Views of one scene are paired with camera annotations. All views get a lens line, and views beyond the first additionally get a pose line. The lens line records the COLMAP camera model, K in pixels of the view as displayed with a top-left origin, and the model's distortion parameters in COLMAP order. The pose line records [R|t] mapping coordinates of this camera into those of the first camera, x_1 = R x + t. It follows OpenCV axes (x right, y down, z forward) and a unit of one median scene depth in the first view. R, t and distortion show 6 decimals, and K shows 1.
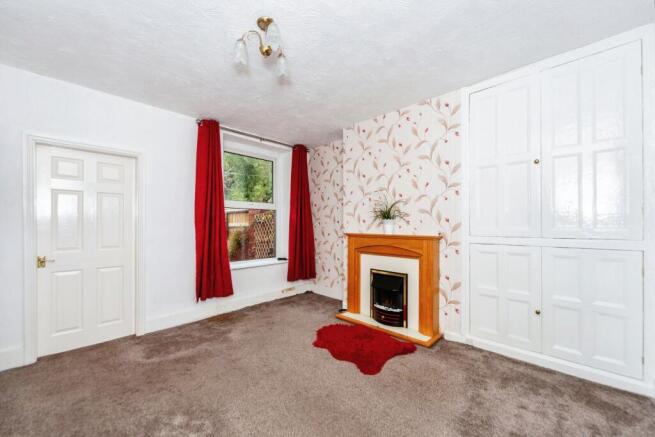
lens RADIAL K [[254.6, 0, 328.2], [0, 254.6, 223.1], [0, 0, 1]] dist [0.000322, 0.000049]
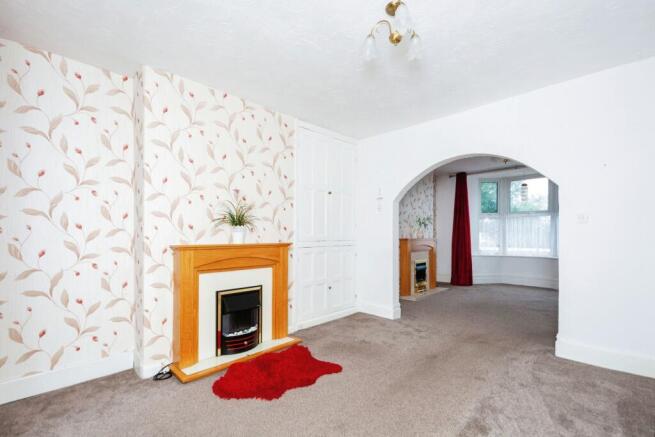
lens RADIAL K [[311.2, 0, 328.1], [0, 311.2, 233.1], [0, 0, 1]] dist [0.000551, 0.000093]
pose [[-0.006215, 0.001988, 0.999979, -0.825698], [-0.006329, 0.999978, -0.002027, 0.009651], [-0.999961, -0.006341, -0.006202, 0.754256]]
